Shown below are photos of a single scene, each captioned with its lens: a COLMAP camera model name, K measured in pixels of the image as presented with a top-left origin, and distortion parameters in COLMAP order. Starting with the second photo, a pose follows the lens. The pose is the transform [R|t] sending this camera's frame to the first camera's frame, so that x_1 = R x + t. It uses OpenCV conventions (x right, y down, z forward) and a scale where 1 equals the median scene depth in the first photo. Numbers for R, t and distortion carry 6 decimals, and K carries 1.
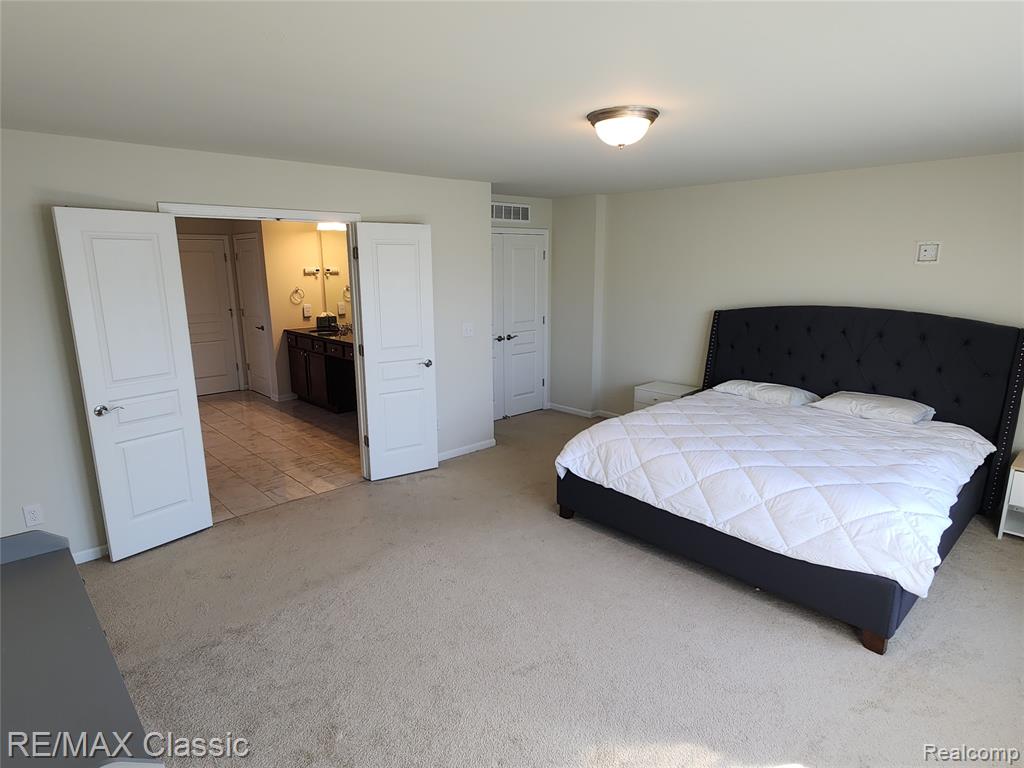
lens RADIAL K [[577.8, 0, 512.9], [0, 577.8, 391.9], [0, 0, 1]] dist [0.002131, 0.000255]
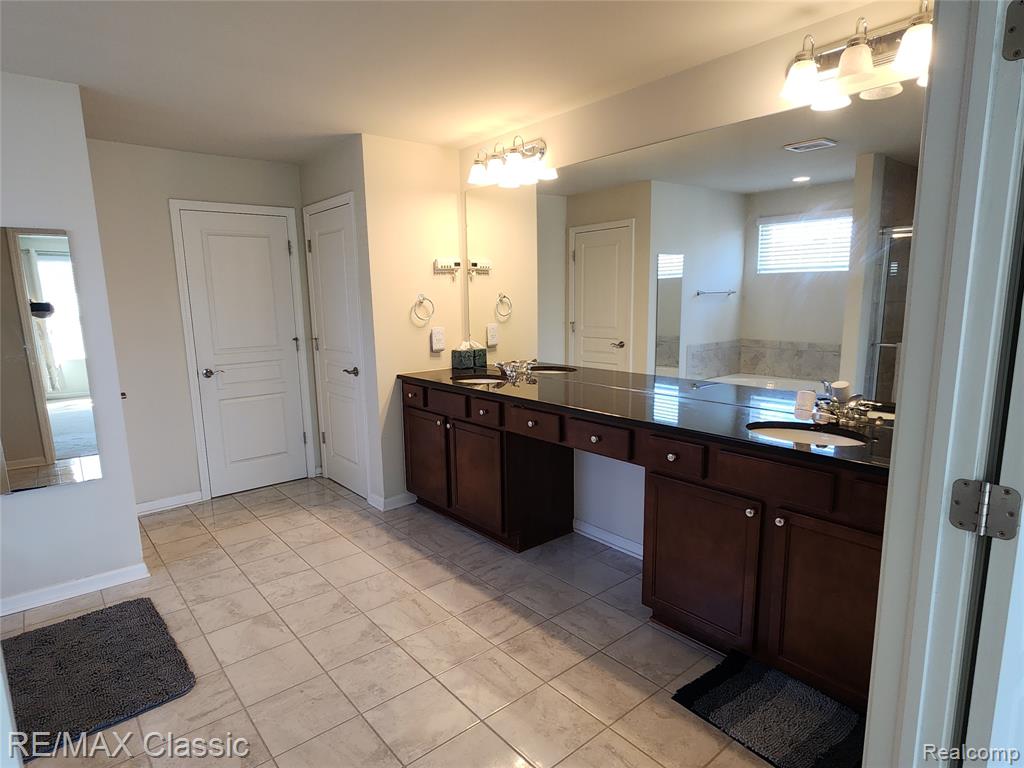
lens RADIAL K [[577.8, 0, 512.9], [0, 577.8, 391.9], [0, 0, 1]] dist [0.002131, 0.000255]
pose [[0.998451, -0.003218, -0.055542, -0.259497], [0.000273, 0.998598, -0.052943, -0.063569], [0.055634, 0.052846, 0.997052, 0.476299]]
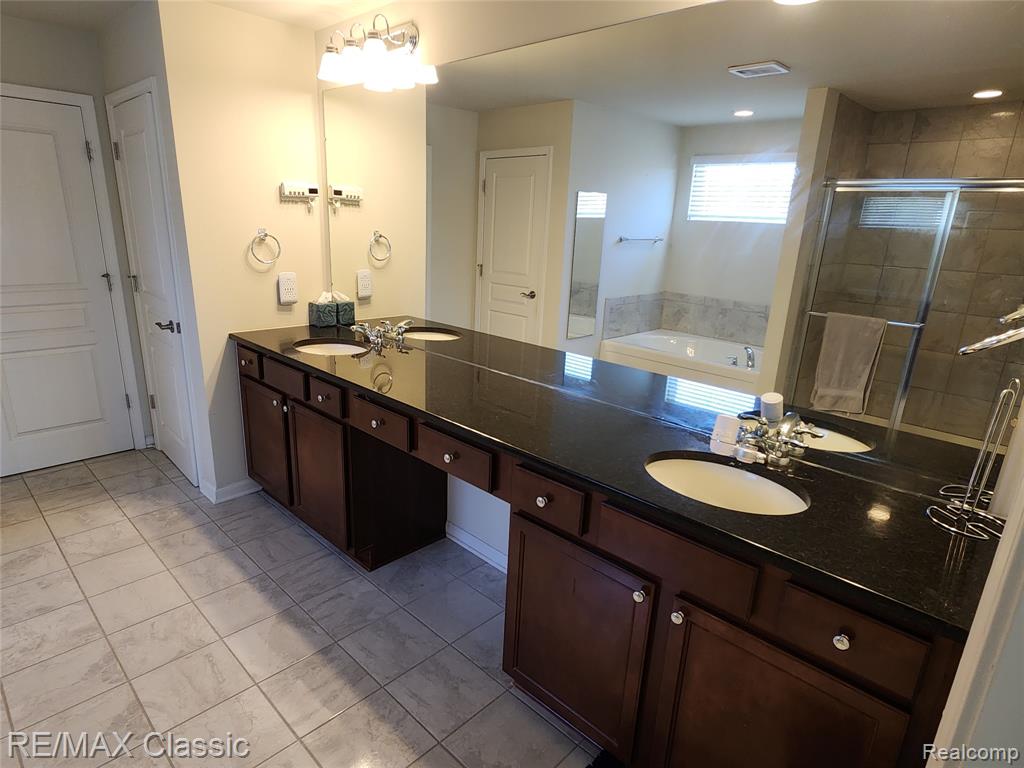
lens RADIAL K [[573.8, 0, 511.7], [0, 573.8, 392.9], [0, 0, 1]] dist [0.006401, 0.000761]
pose [[0.997640, 0.029770, 0.061867, -0.218981], [-0.034197, 0.996834, 0.071775, -0.101214], [-0.059534, -0.073721, 0.995500, 0.575076]]
